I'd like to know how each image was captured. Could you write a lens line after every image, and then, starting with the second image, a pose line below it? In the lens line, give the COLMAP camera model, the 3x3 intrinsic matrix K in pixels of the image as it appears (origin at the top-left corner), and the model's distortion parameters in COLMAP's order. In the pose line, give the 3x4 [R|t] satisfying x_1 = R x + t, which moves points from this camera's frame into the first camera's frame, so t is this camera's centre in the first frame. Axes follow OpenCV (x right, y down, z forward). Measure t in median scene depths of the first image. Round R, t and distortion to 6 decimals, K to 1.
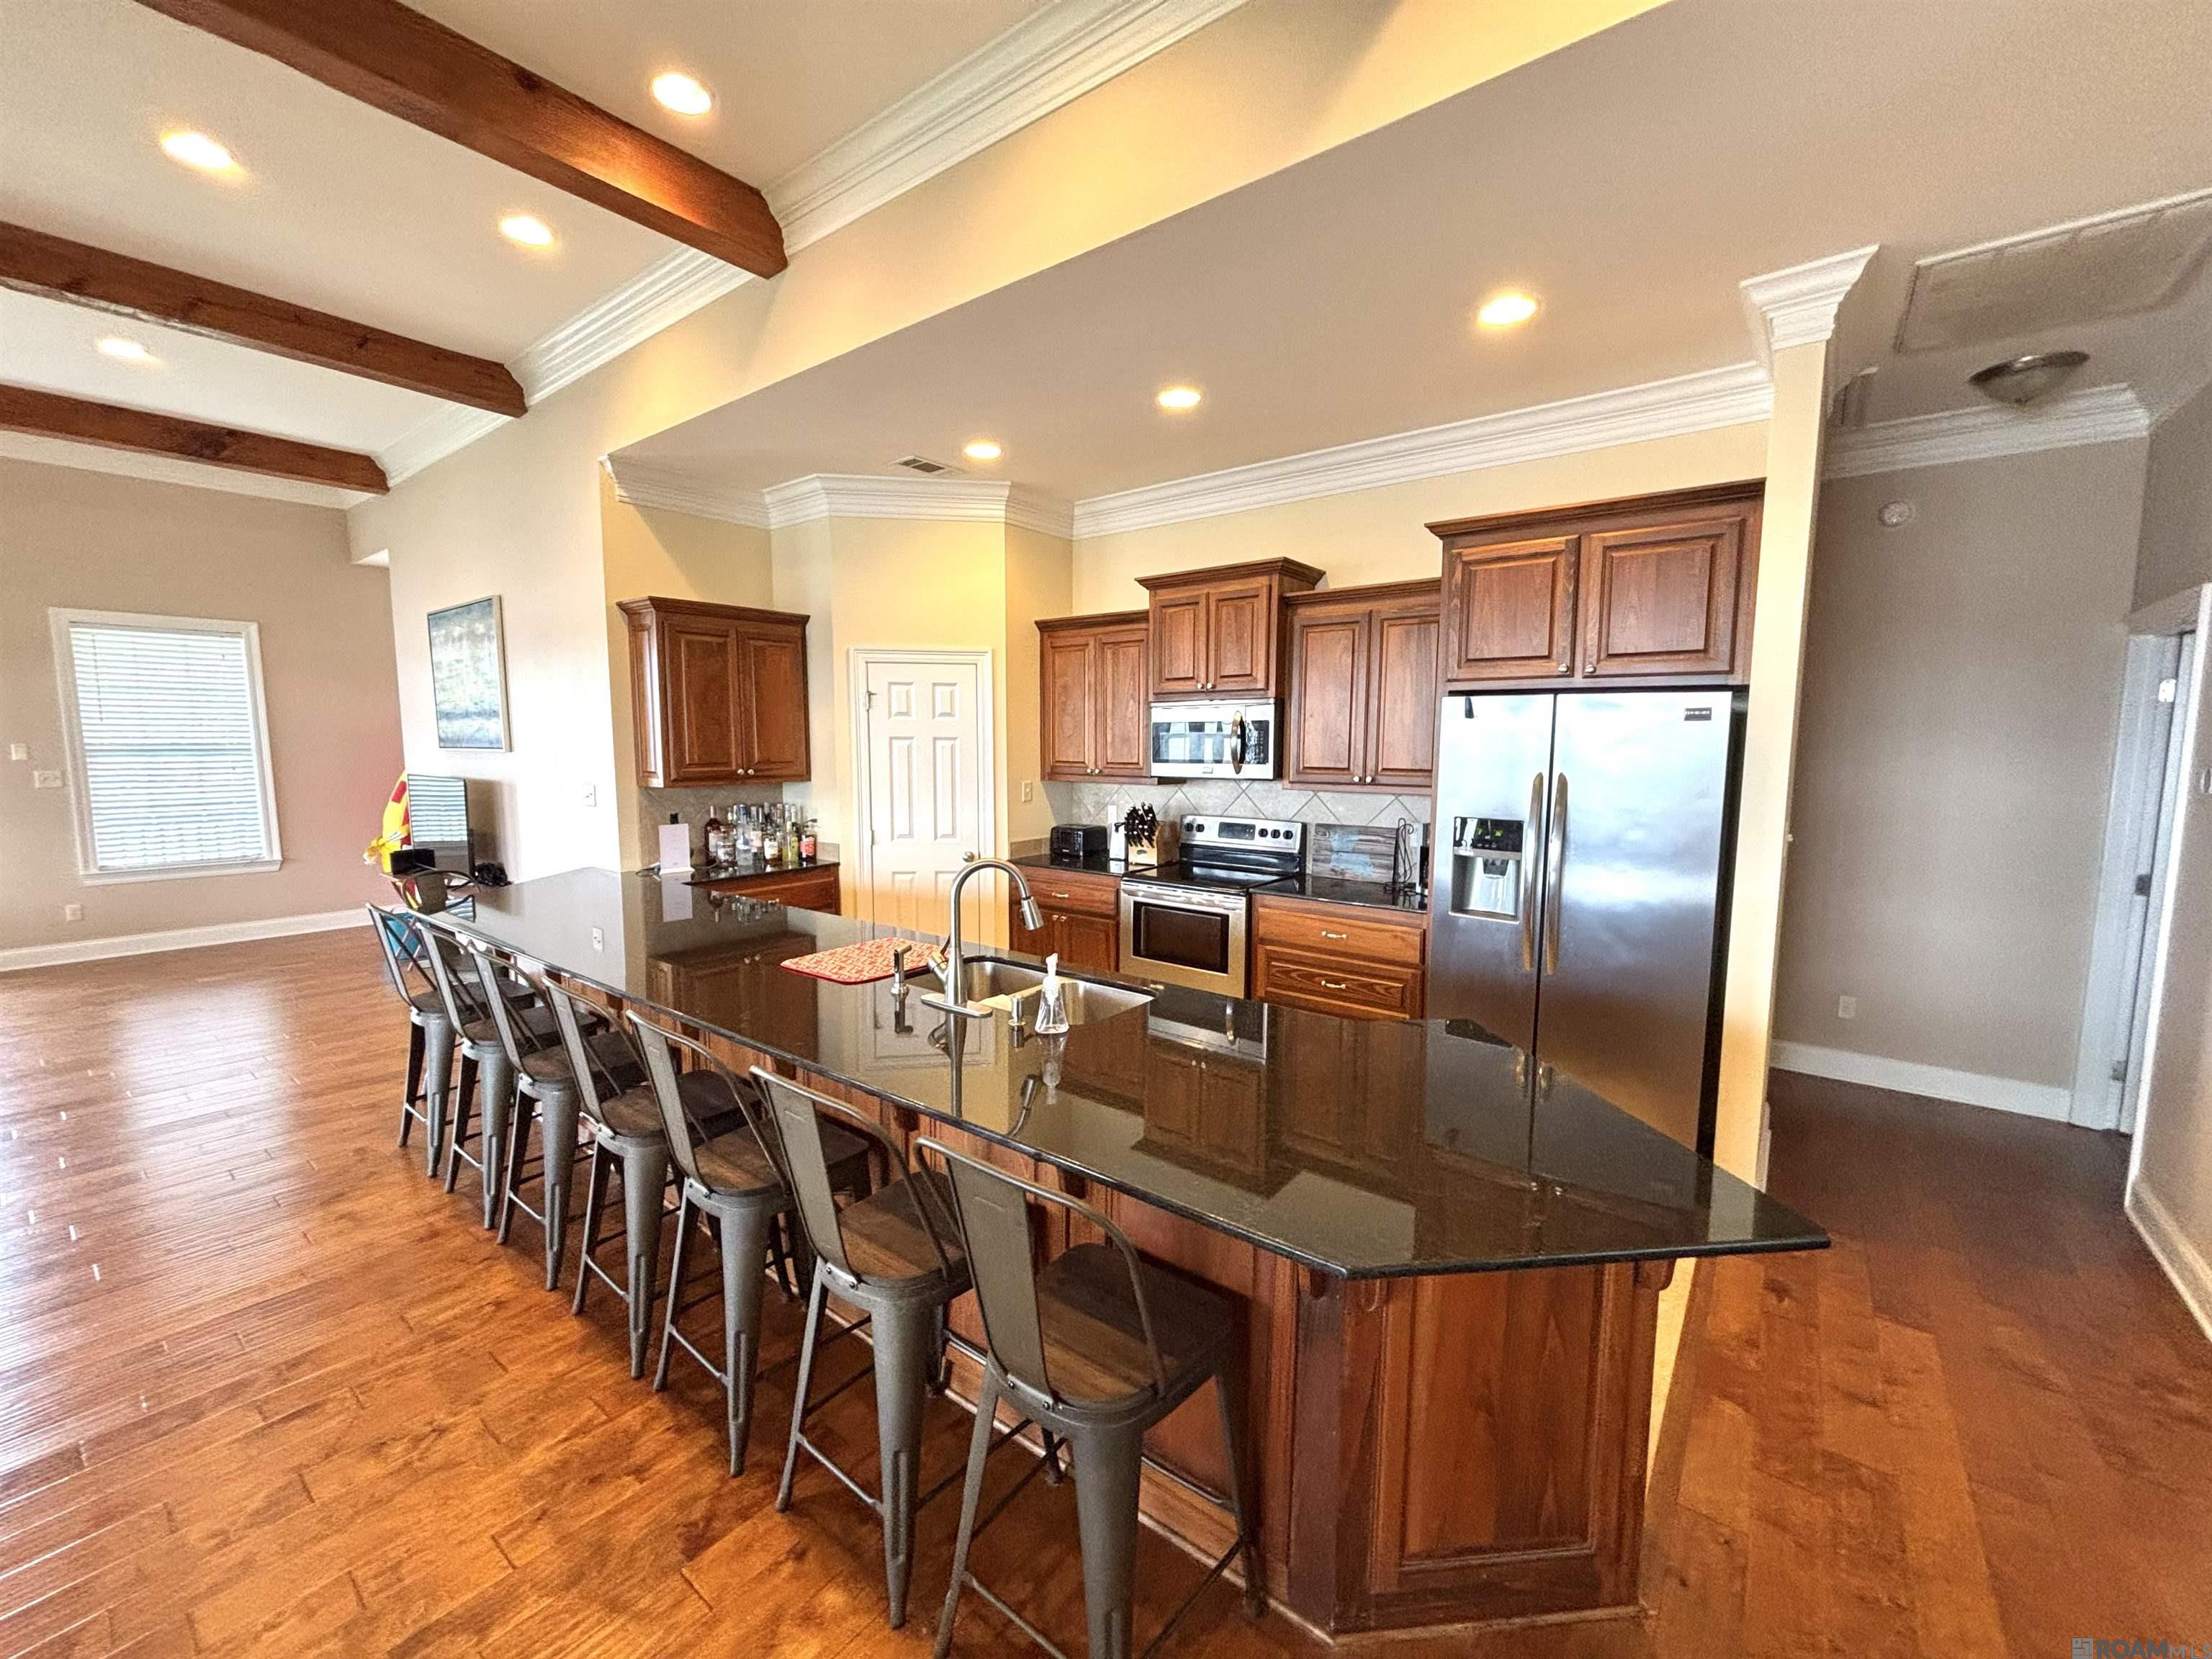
lens RADIAL K [[890.9, 0, 1105.7], [0, 890.9, 835.5], [0, 0, 1]] dist [-0.002216, -0.000326]
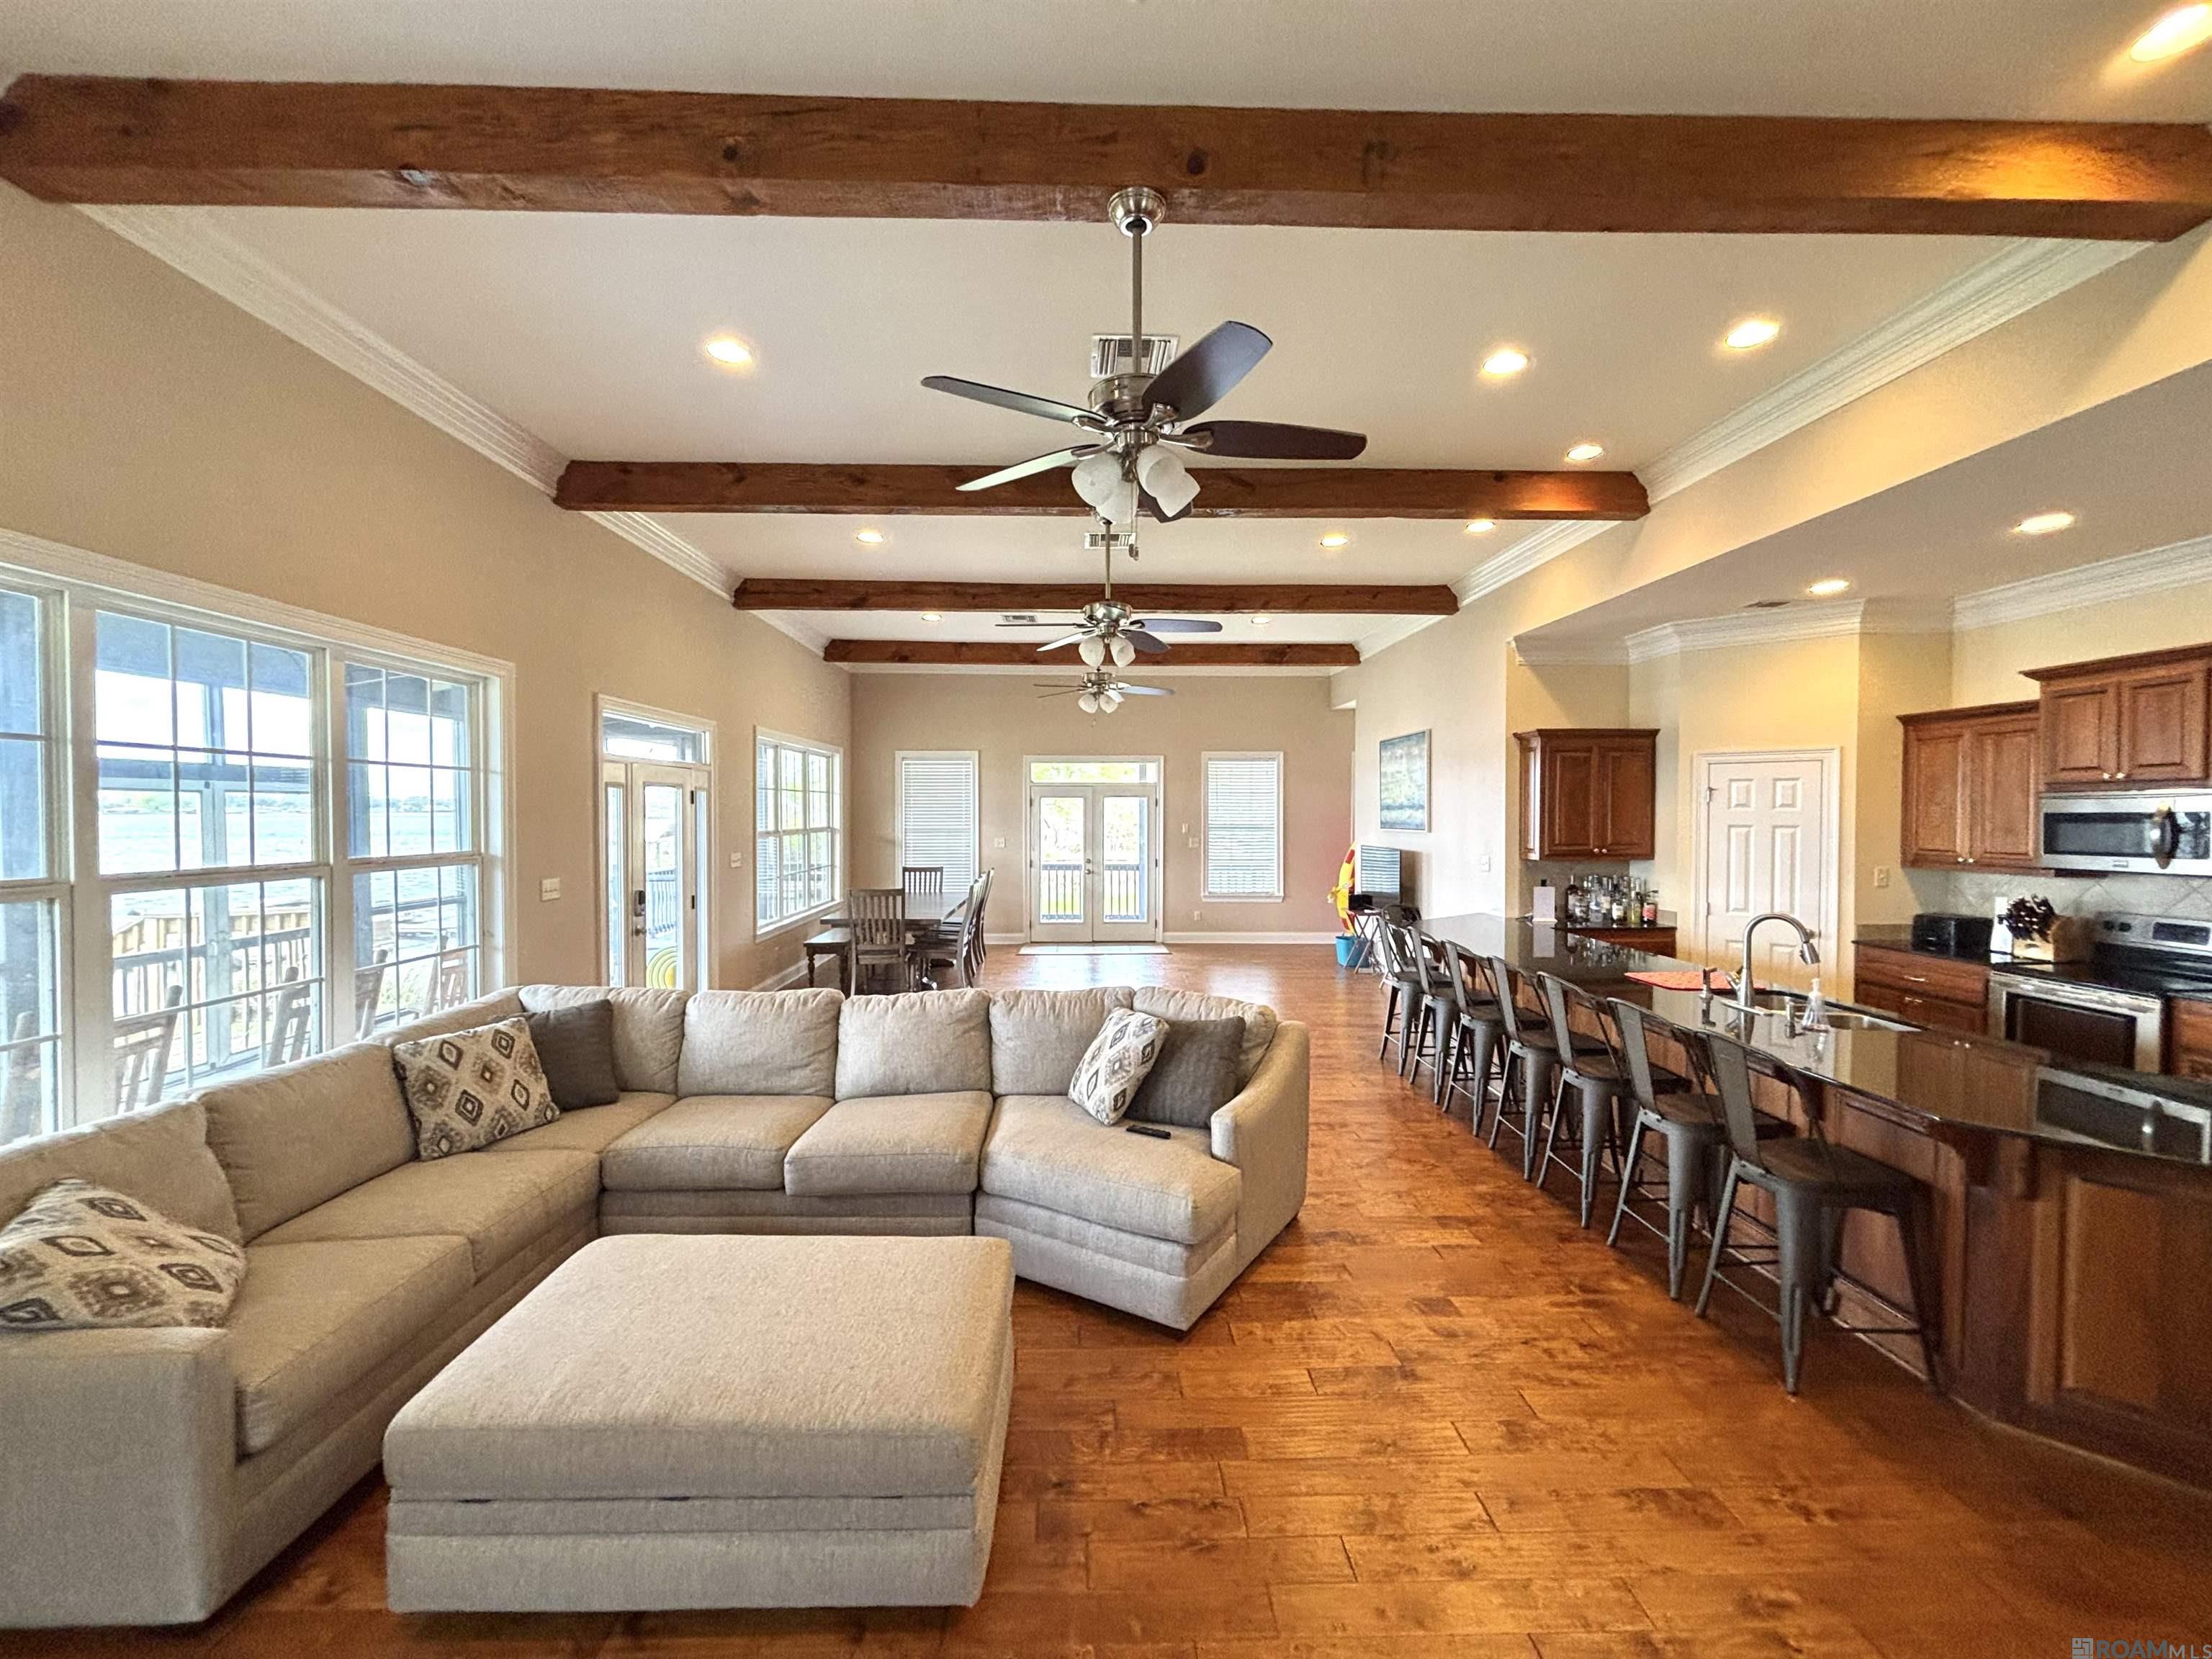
lens RADIAL K [[890.9, 0, 1103.6], [0, 890.9, 827.4], [0, 0, 1]] dist [-0.002216, -0.000326]
pose [[0.636634, 0.009596, -0.771107, 0.145273], [-0.081281, 0.995188, -0.054721, 0.025998], [0.766871, 0.097514, 0.634350, -0.406363]]
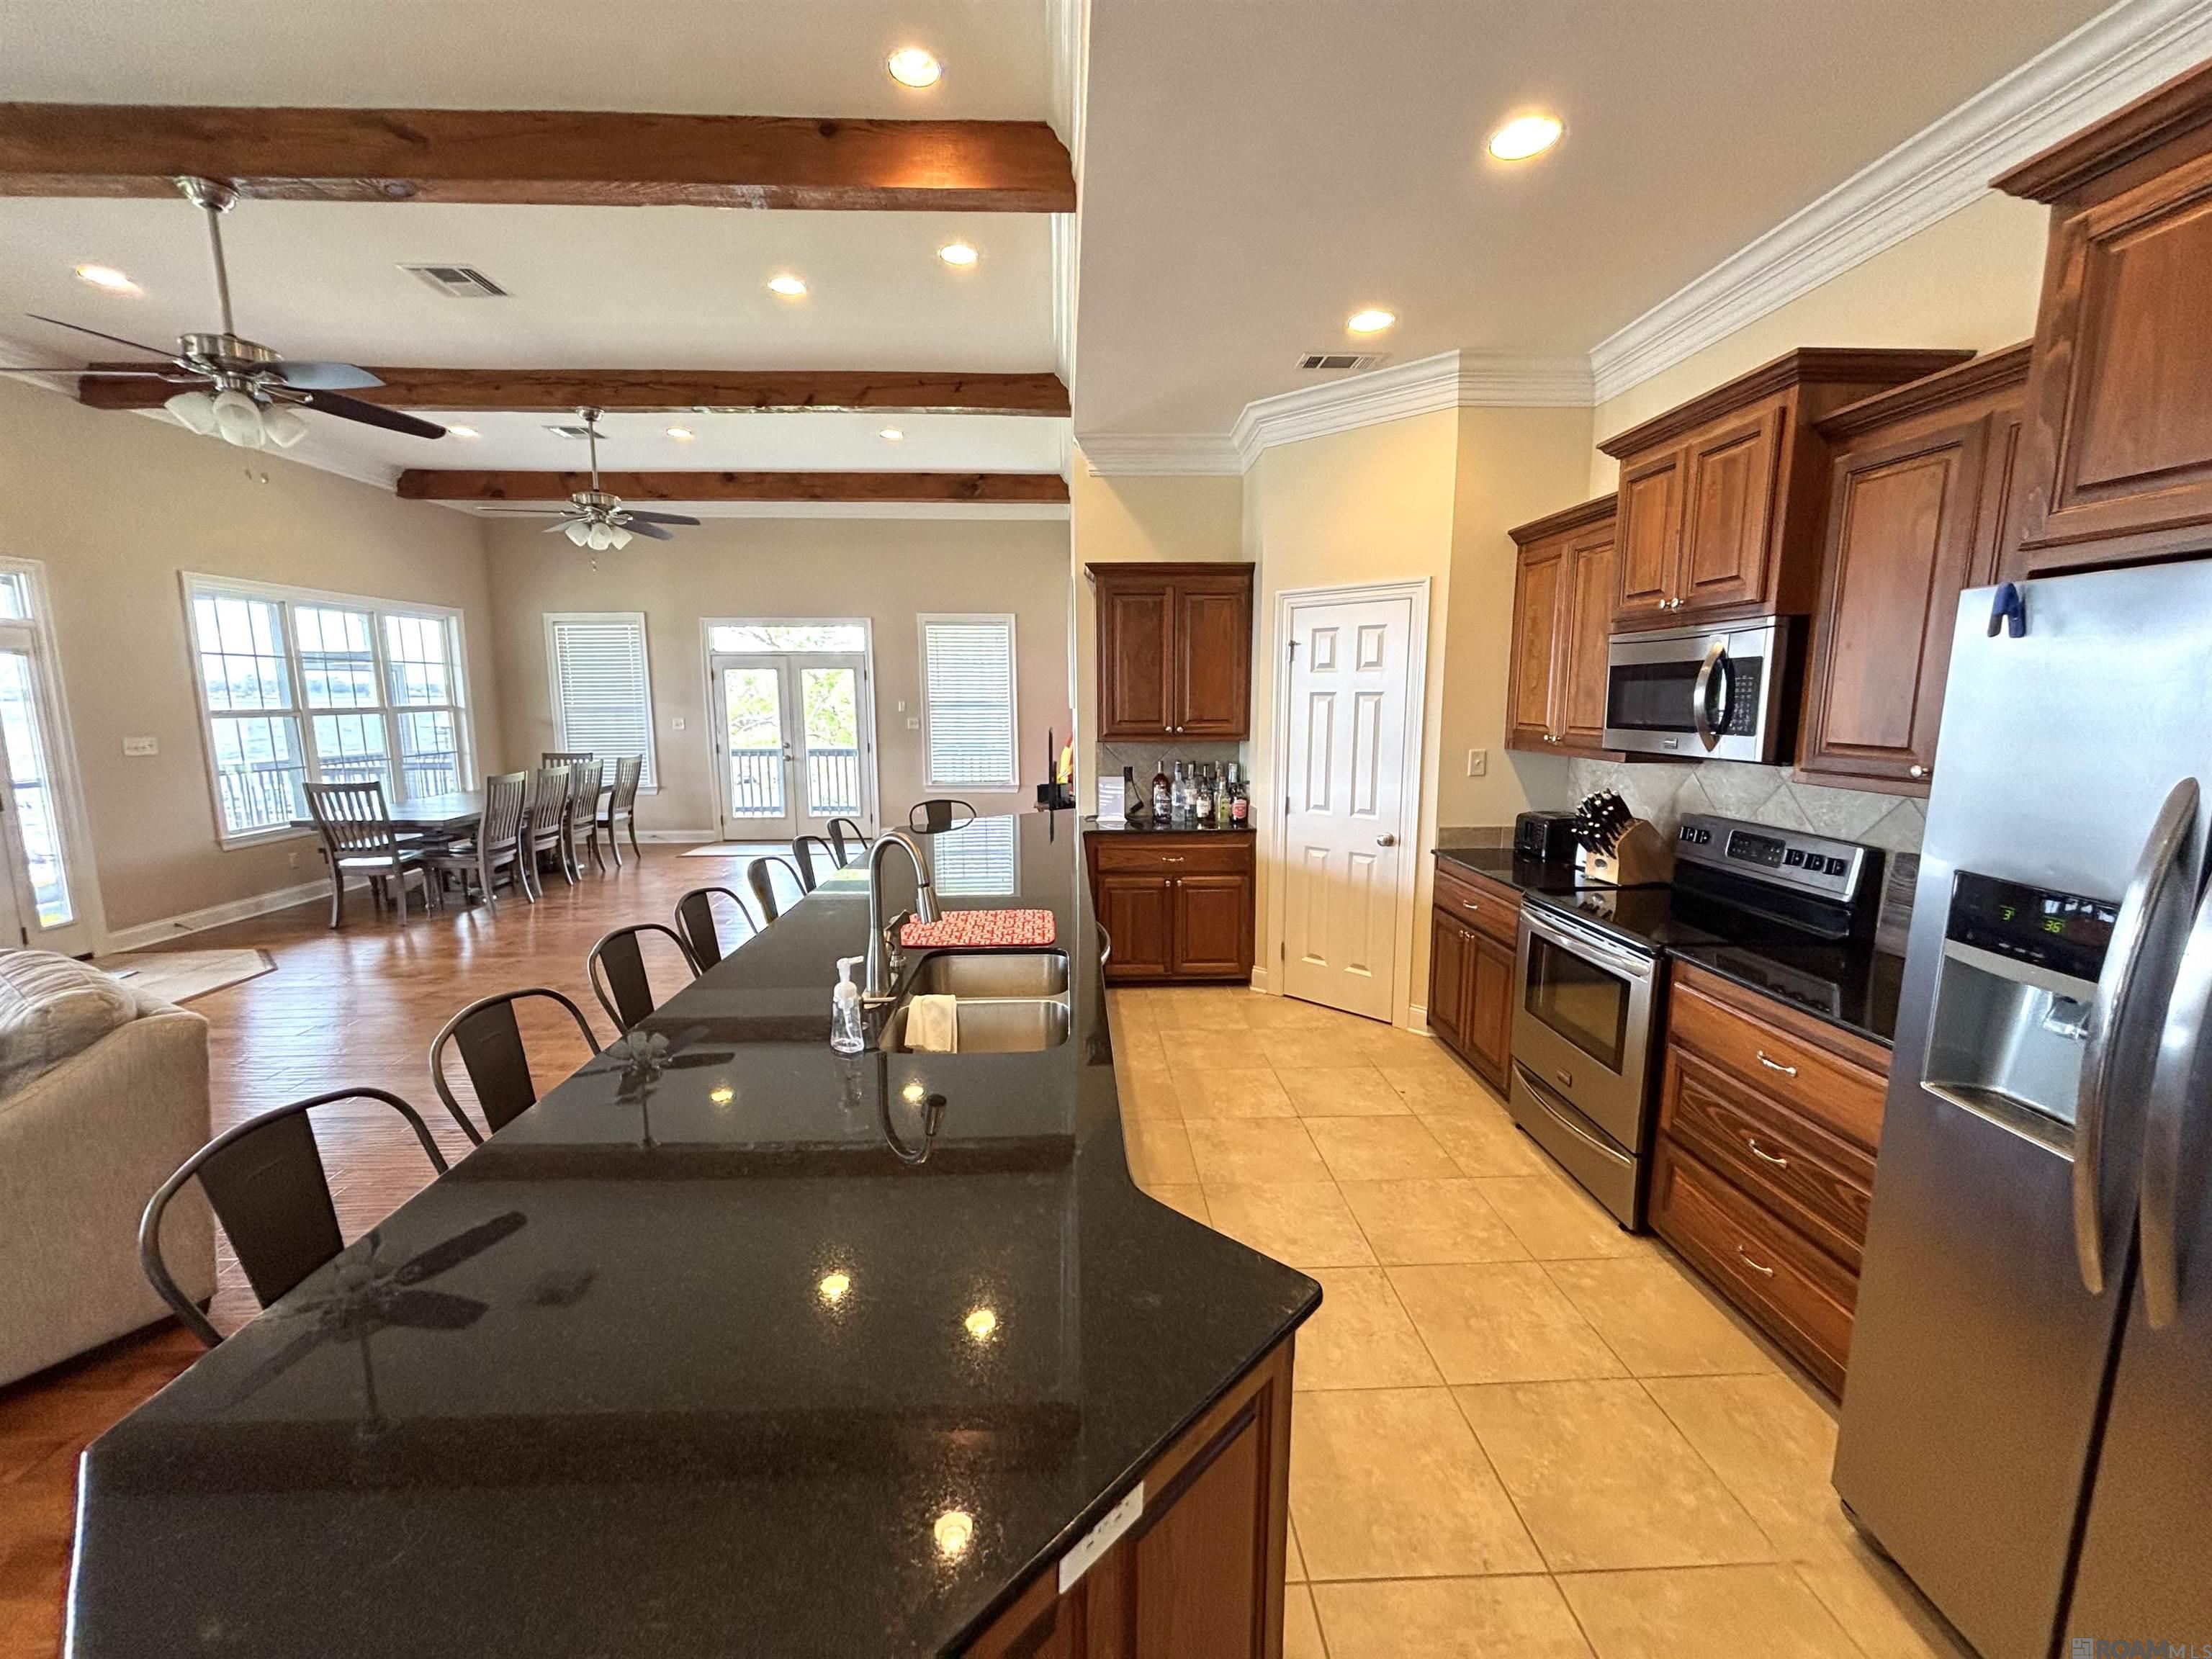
lens RADIAL K [[890.9, 0, 1107.4], [0, 890.9, 834.8], [0, 0, 1]] dist [-0.002216, -0.000326]
pose [[0.647714, 0.112353, -0.753554, 0.312368], [-0.075975, 0.993662, 0.082849, -0.030177], [0.758086, 0.003588, 0.652144, 0.287784]]
